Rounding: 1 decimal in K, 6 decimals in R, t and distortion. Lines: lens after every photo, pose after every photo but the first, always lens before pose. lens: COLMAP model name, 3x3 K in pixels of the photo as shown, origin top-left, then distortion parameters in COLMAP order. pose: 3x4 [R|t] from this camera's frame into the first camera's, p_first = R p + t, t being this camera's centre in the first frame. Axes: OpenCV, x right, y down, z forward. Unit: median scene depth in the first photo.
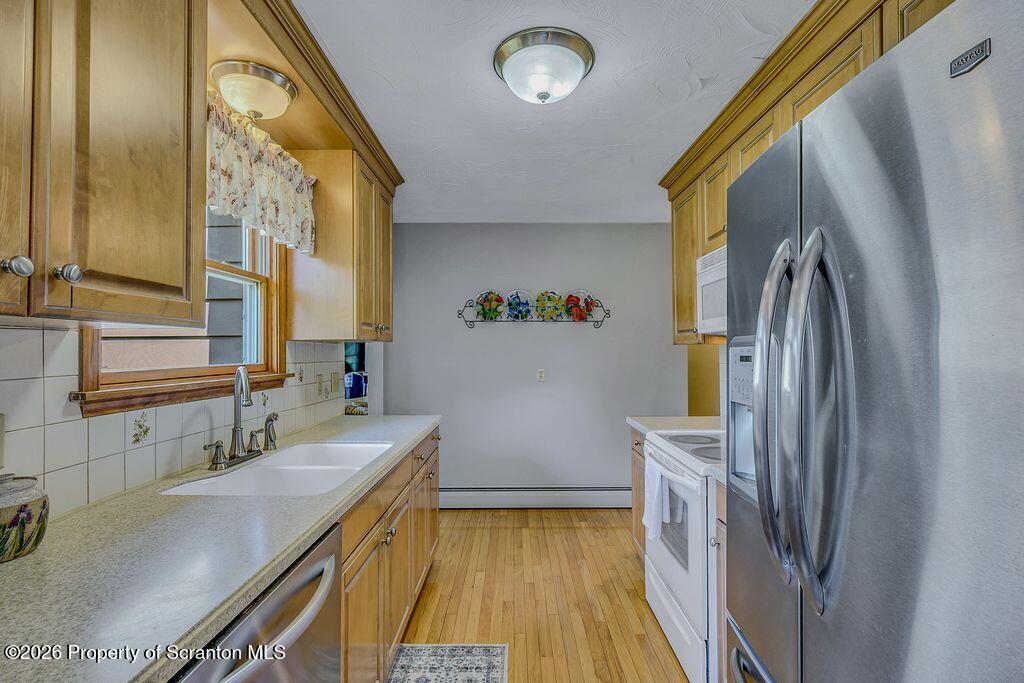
lens RADIAL K [[466.3, 0, 535.7], [0, 466.3, 343.6], [0, 0, 1]] dist [0.000649, 0.000213]
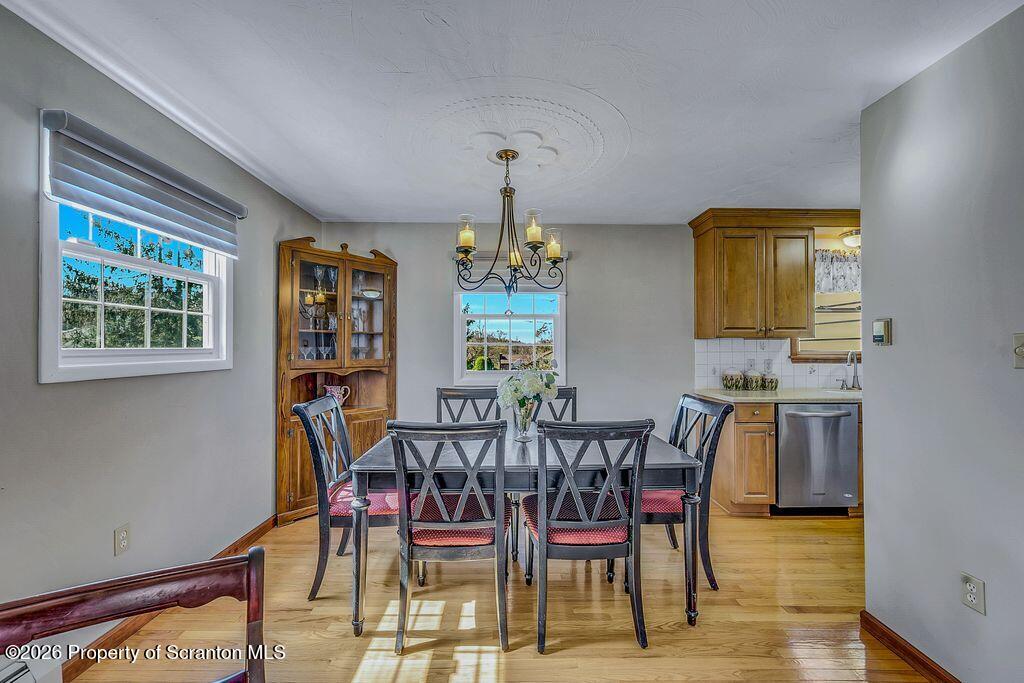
lens RADIAL K [[396.4, 0, 510.9], [0, 396.4, 346.0], [0, 0, 1]] dist [-0.001866, -0.000354]
pose [[-0.017711, -0.001112, -0.999843, 2.029824], [0.013985, 0.999901, -0.001360, 0.000414], [0.999745, -0.014007, -0.017694, -1.063347]]
